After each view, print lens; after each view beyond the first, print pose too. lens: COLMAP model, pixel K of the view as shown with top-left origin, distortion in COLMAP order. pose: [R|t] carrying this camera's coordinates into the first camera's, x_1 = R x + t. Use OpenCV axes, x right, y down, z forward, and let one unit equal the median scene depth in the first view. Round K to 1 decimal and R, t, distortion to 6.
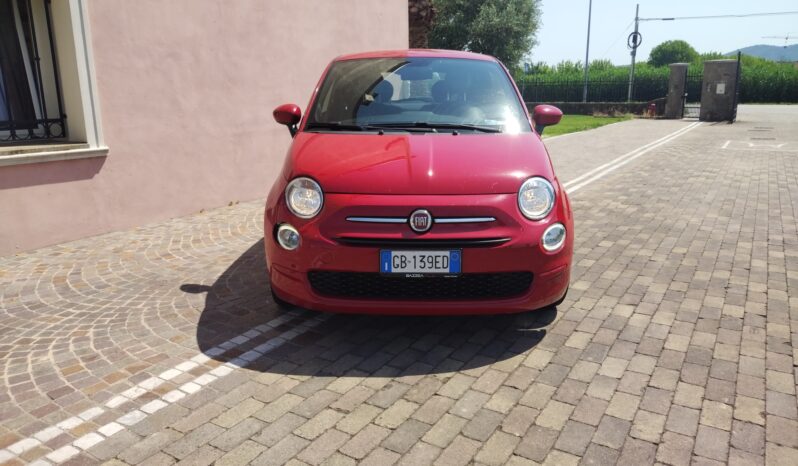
lens RADIAL K [[583.5, 0, 402.3], [0, 583.5, 231.9], [0, 0, 1]] dist [0.019595, -0.019693]
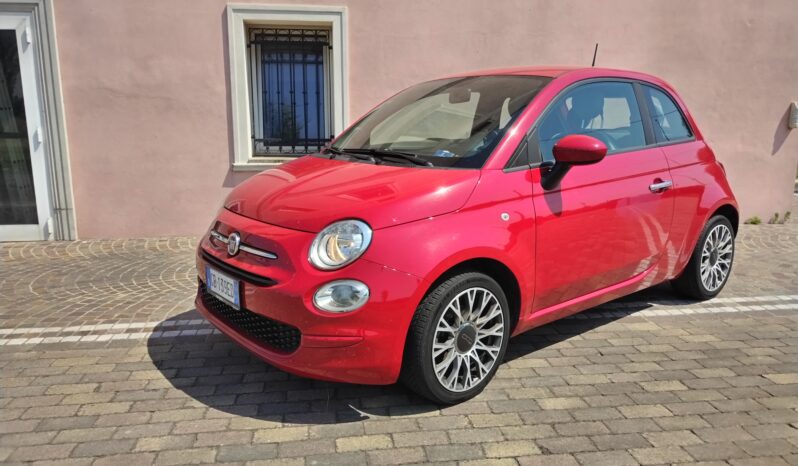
lens RADIAL K [[583.5, 0, 401.4], [0, 583.5, 230.1], [0, 0, 1]] dist [0.019595, -0.019693]
pose [[0.630954, 0.146330, -0.761895, 0.903001], [-0.185813, 0.981971, 0.034718, -0.123548], [0.753240, 0.119665, 0.646769, 0.545304]]
